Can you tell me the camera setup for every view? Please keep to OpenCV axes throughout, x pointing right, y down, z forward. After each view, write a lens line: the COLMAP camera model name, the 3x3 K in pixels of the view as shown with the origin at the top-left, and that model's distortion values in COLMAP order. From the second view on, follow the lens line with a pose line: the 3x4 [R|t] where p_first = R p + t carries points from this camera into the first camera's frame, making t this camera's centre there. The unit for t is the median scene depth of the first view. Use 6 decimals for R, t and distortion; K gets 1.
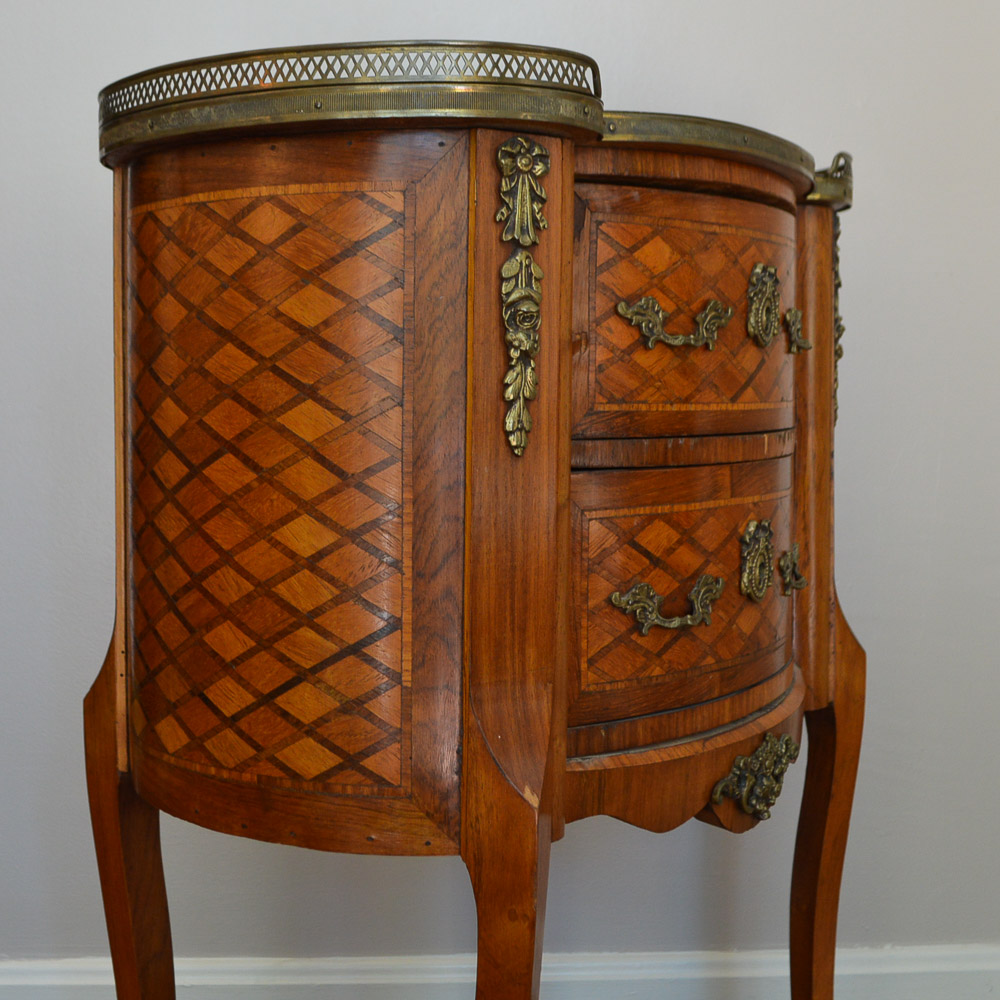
lens RADIAL K [[1494.1, 0, 469.4], [0, 1494.1, 435.6], [0, 0, 1]] dist [-0.037344, 0.000000]
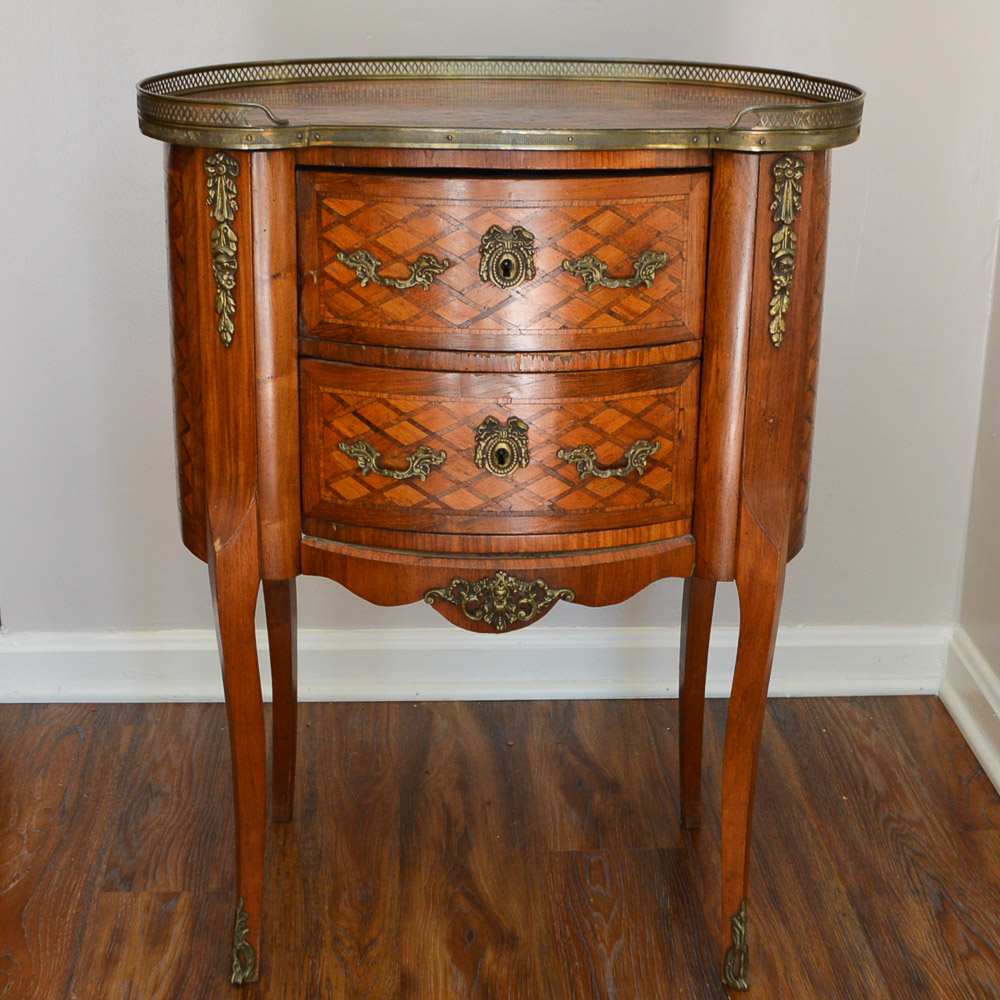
lens RADIAL K [[1704.8, 0, 505.6], [0, 1704.8, 433.9], [0, 0, 1]] dist [-0.072041, 0.000000]
pose [[0.597232, 0.246347, -0.763300, 1.647412], [-0.052231, 0.961590, 0.269475, -0.408882], [0.800366, -0.121071, 0.587160, 0.139691]]
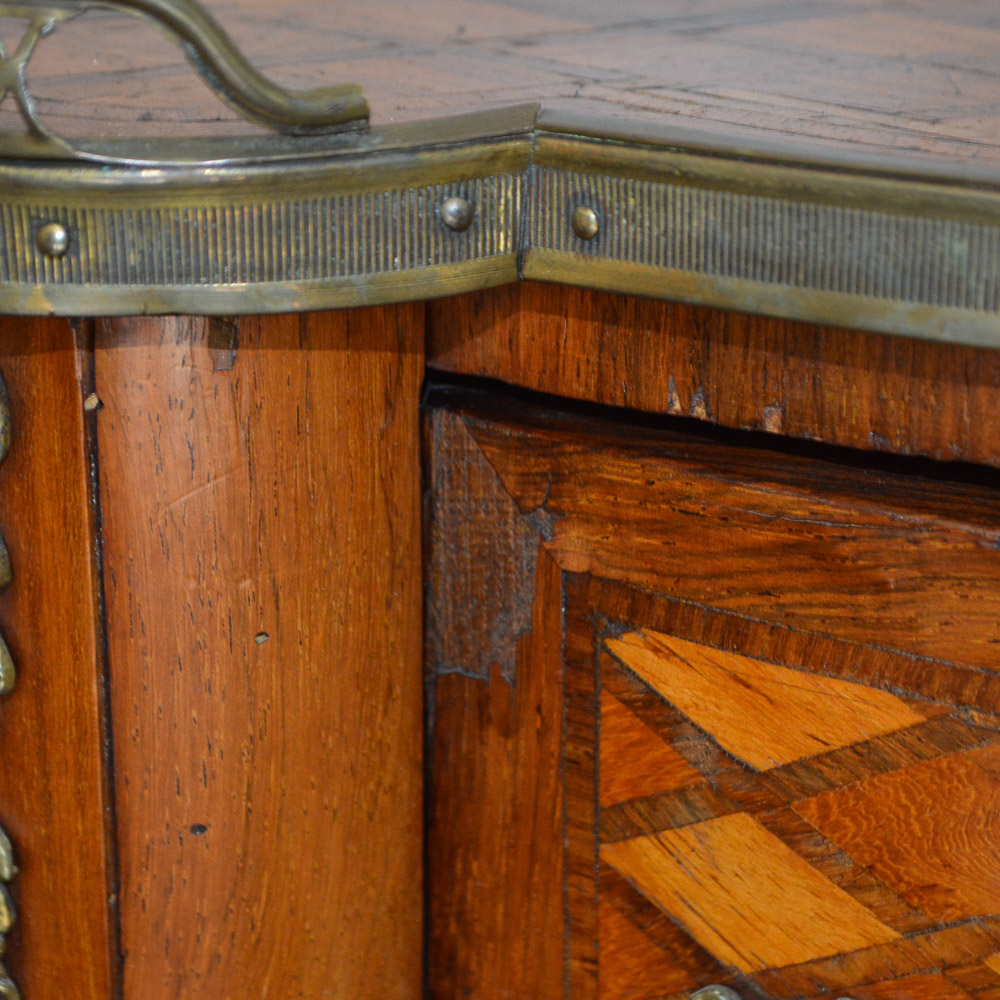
lens RADIAL K [[2936.1, 0, 505.7], [0, 2936.1, 509.4], [0, 0, 1]] dist [0.007321, 0.000000]
pose [[0.476248, 0.355470, -0.804257, 0.430785], [-0.051388, 0.924332, 0.378112, -0.333068], [0.877808, -0.138746, 0.458478, 0.862378]]
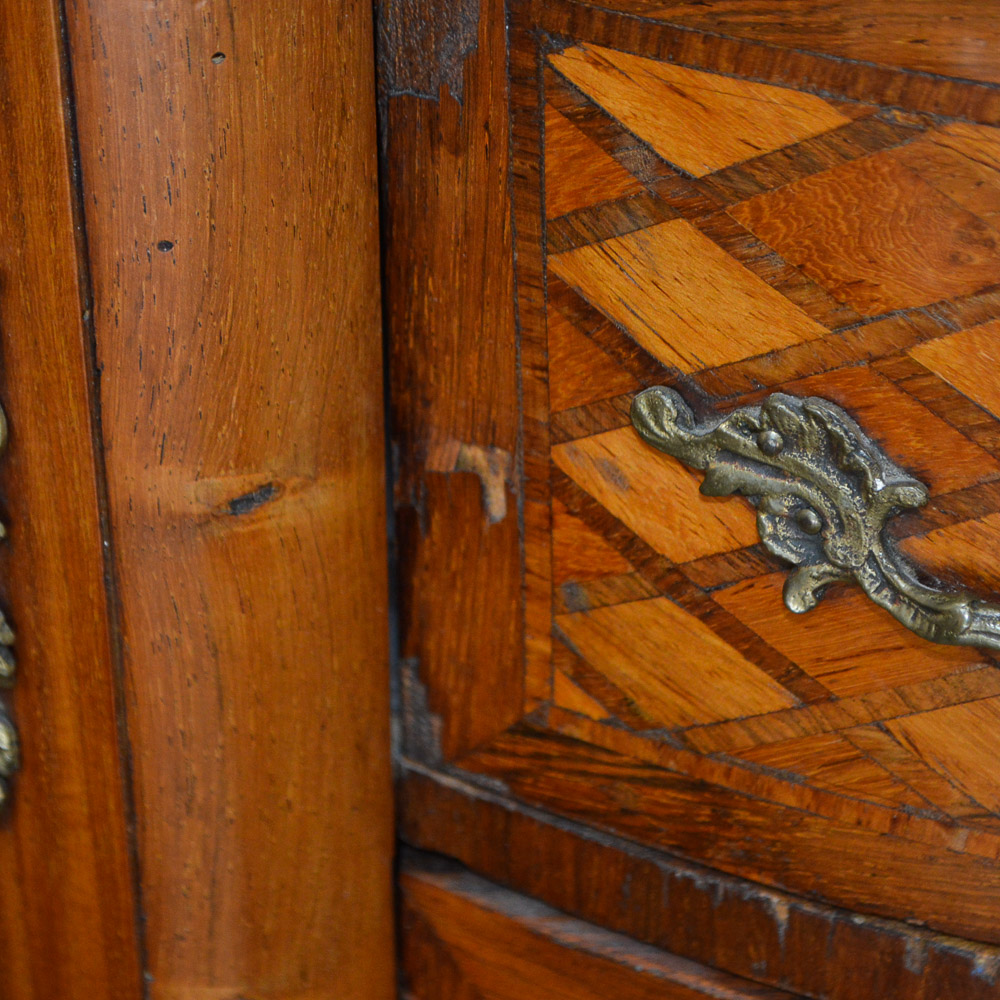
lens RADIAL K [[2936.1, 0, 501.3], [0, 2936.1, 505.3], [0, 0, 1]] dist [0.007321, 0.000000]
pose [[0.484093, 0.468142, -0.739254, 0.460072], [-0.035937, 0.854770, 0.517761, -0.326994], [0.874278, -0.224078, 0.430612, 0.854459]]
